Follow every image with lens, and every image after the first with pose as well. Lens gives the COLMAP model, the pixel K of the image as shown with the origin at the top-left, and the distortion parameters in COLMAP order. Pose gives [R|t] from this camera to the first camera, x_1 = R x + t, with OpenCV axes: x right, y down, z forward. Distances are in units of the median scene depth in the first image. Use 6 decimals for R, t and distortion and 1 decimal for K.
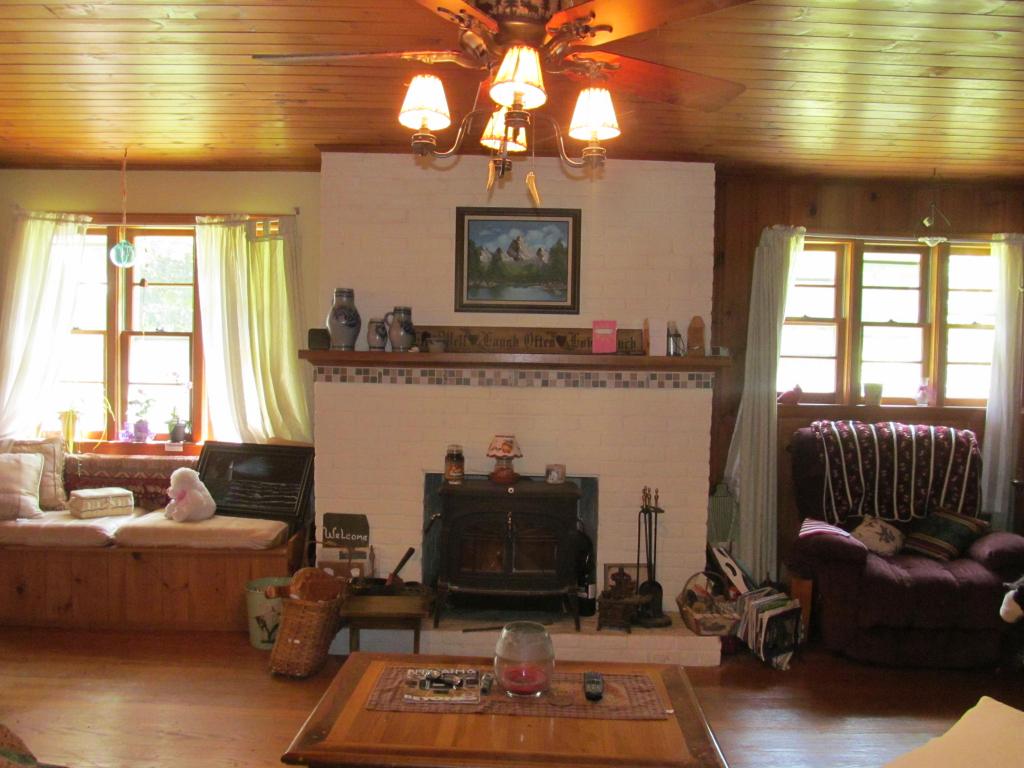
lens RADIAL K [[843.7, 0, 504.6], [0, 843.7, 388.3], [0, 0, 1]] dist [-0.058190, 0.006988]
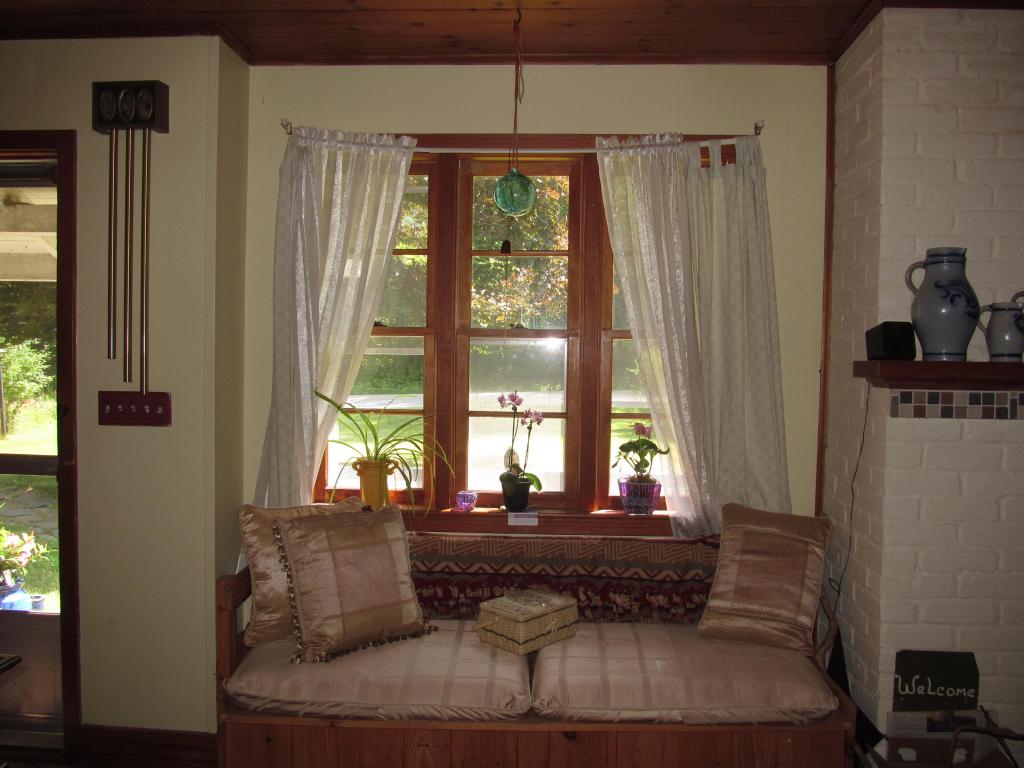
lens RADIAL K [[843.7, 0, 504.6], [0, 843.7, 388.3], [0, 0, 1]] dist [-0.058190, 0.006988]
pose [[0.999404, 0.005632, -0.034045, -0.461598], [-0.006483, 0.999668, -0.024933, -0.010745], [0.033894, 0.025139, 0.999109, 0.433809]]
